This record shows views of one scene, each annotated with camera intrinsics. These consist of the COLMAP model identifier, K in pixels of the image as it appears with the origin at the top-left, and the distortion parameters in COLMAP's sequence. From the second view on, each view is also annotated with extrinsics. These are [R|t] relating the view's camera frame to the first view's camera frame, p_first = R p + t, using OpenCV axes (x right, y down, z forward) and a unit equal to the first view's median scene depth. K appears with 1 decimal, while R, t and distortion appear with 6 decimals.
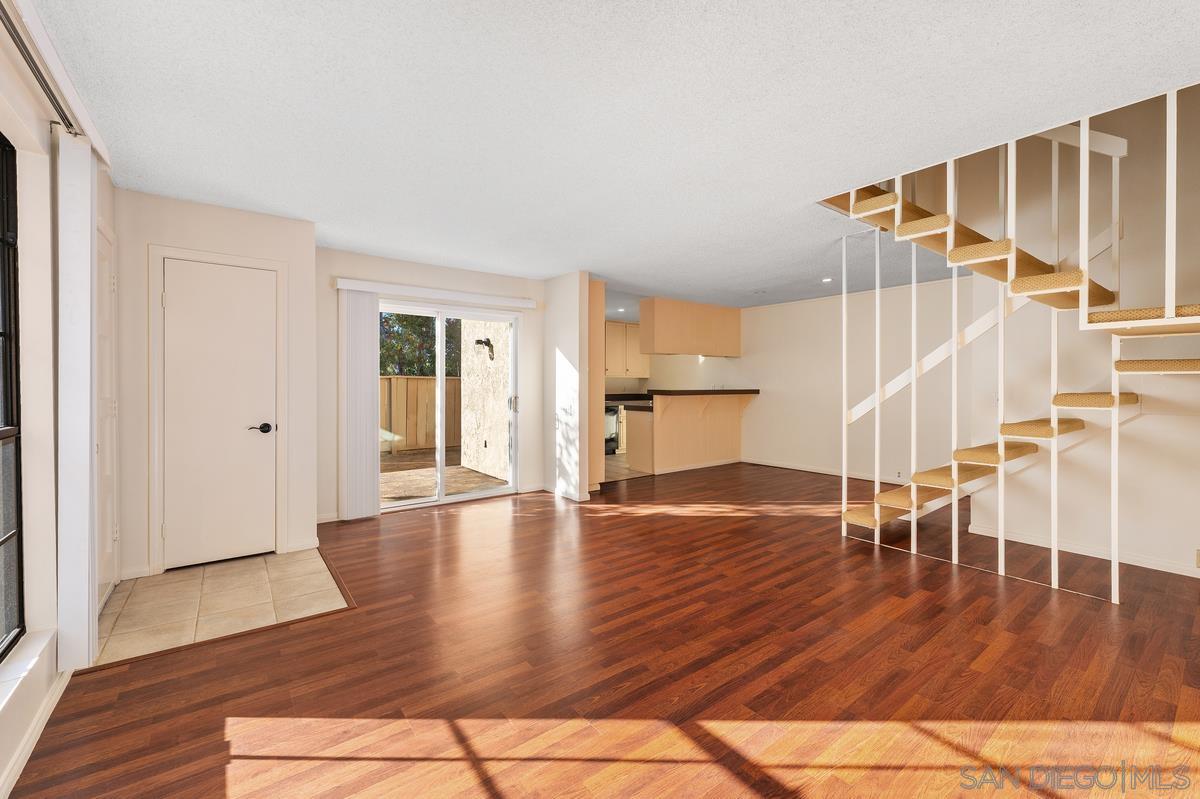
lens RADIAL K [[492.1, 0, 592.4], [0, 492.1, 387.8], [0, 0, 1]] dist [0.001400, 0.000906]
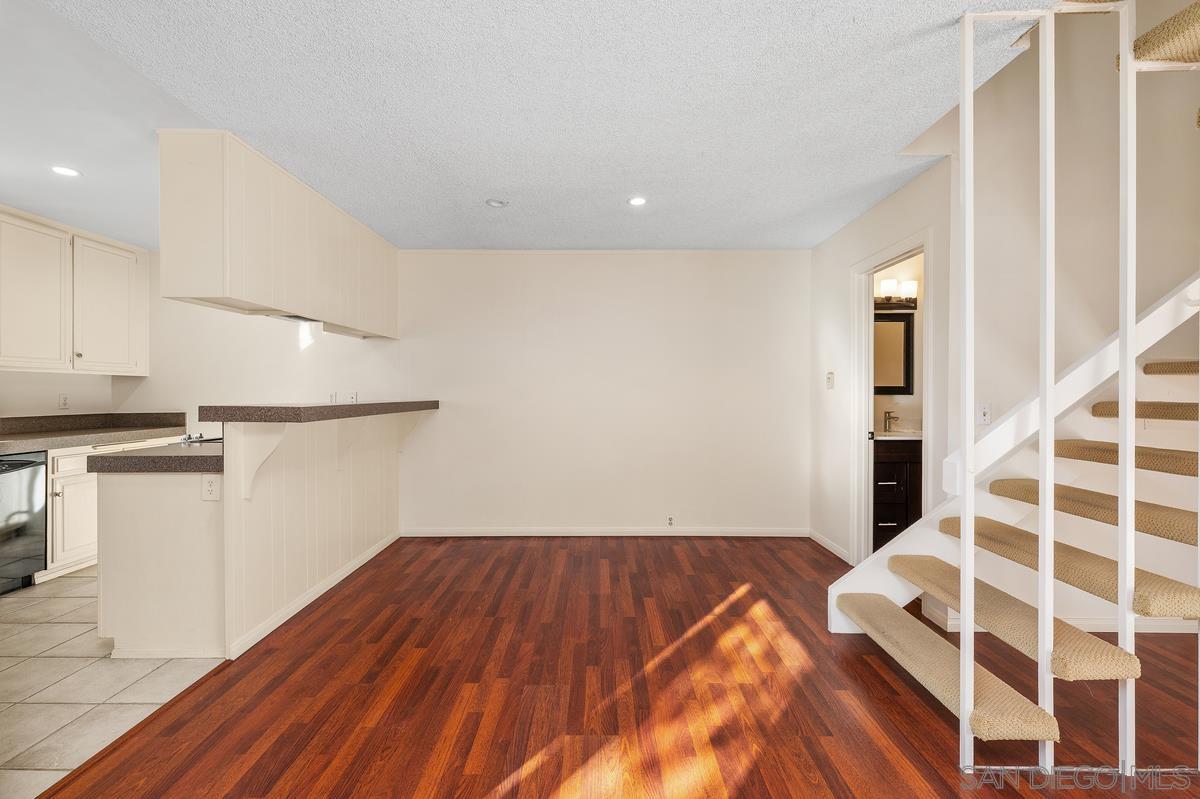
lens RADIAL K [[492.1, 0, 602.9], [0, 492.1, 392.2], [0, 0, 1]] dist [0.001400, 0.000906]
pose [[0.600357, -0.000433, 0.799732, 0.013290], [0.005476, 0.999979, -0.003569, -0.003553], [-0.799713, 0.006522, 0.600347, 0.730676]]
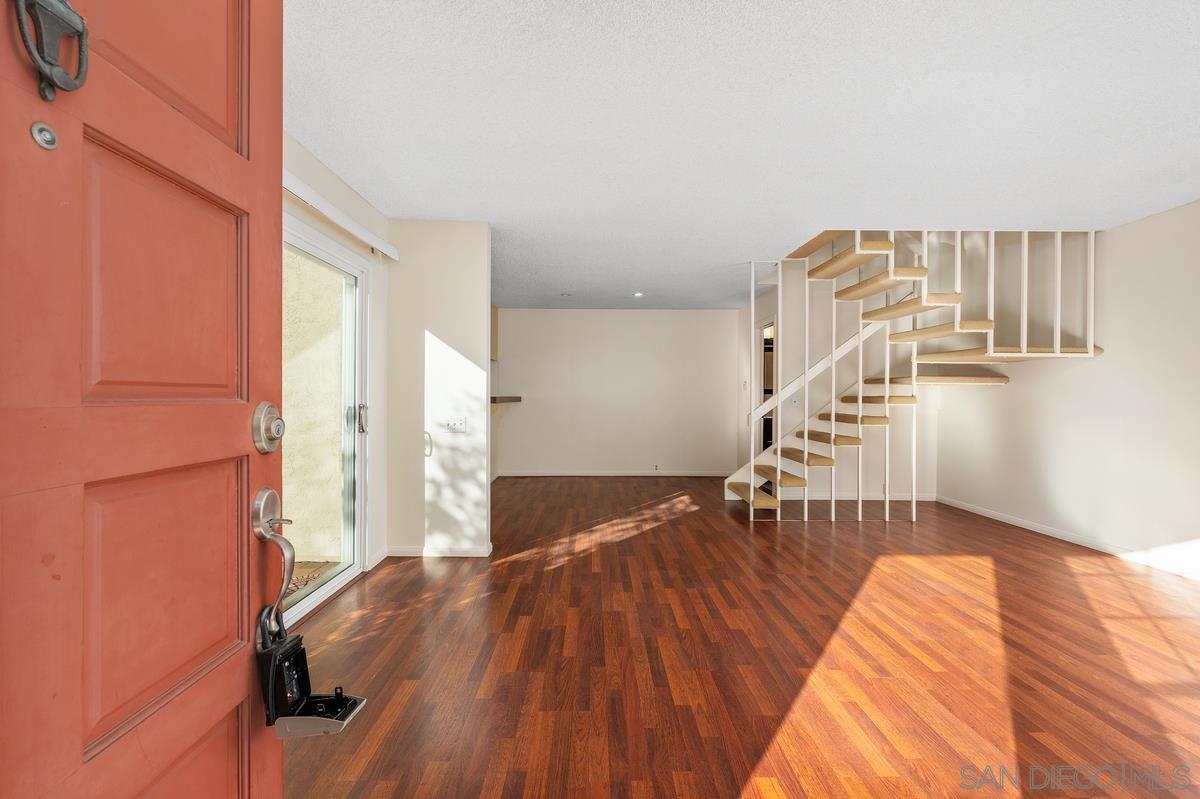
lens RADIAL K [[498.6, 0, 609.7], [0, 498.6, 404.1], [0, 0, 1]] dist [0.009068, -0.000679]
pose [[0.583304, -0.013342, 0.812144, -0.467893], [0.003922, 0.999900, 0.013610, 0.006324], [-0.812244, -0.004754, 0.583298, 0.430658]]
